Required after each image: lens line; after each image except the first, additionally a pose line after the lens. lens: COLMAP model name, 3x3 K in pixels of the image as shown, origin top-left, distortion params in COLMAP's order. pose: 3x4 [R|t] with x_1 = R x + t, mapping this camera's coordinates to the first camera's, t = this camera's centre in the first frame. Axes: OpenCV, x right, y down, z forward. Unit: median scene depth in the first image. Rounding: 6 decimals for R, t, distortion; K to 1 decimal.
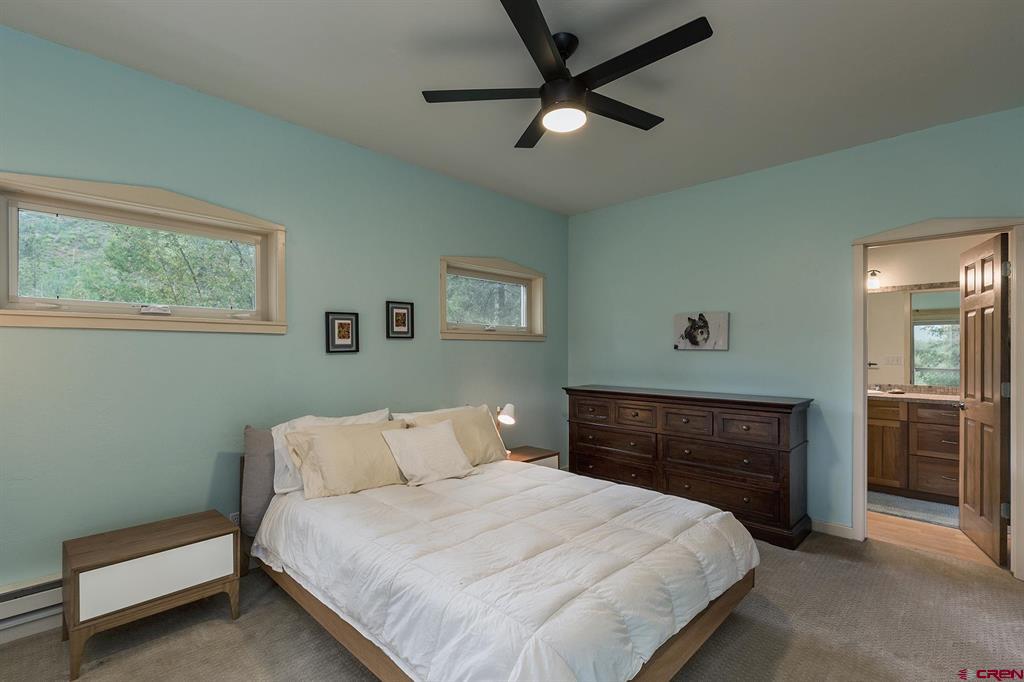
lens RADIAL K [[475.7, 0, 522.4], [0, 475.7, 340.6], [0, 0, 1]] dist [0.000287, -0.000106]
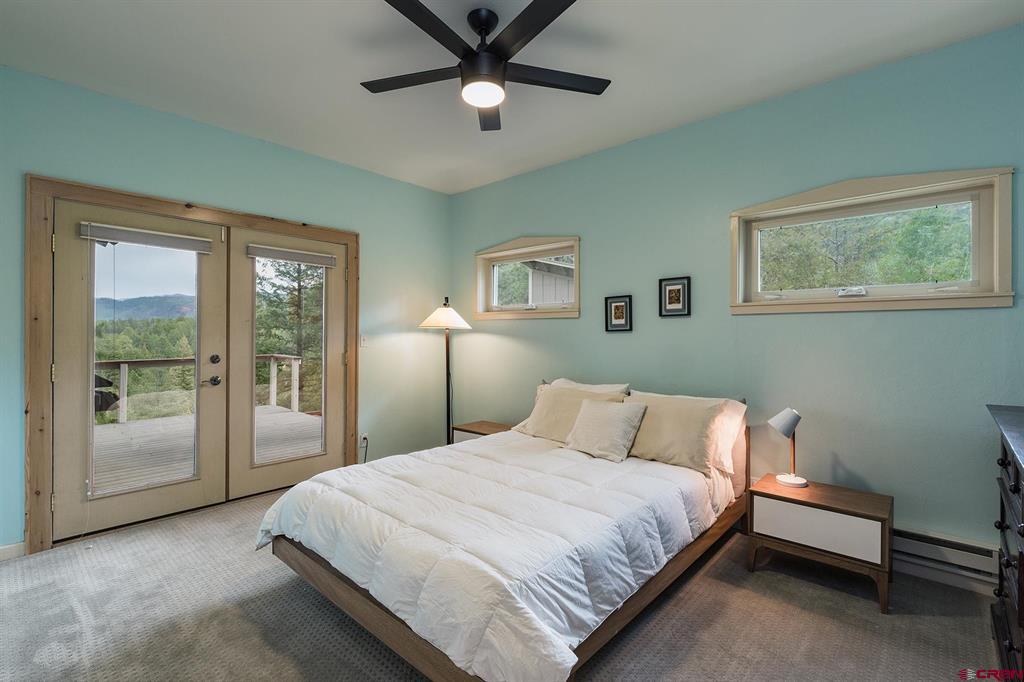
lens RADIAL K [[475.7, 0, 522.4], [0, 475.7, 340.6], [0, 0, 1]] dist [0.000287, -0.000106]
pose [[0.011674, 0.014949, -0.999820, 0.723675], [0.023956, 0.999597, 0.015225, 0.023456], [0.999645, -0.024129, 0.011311, 0.703652]]
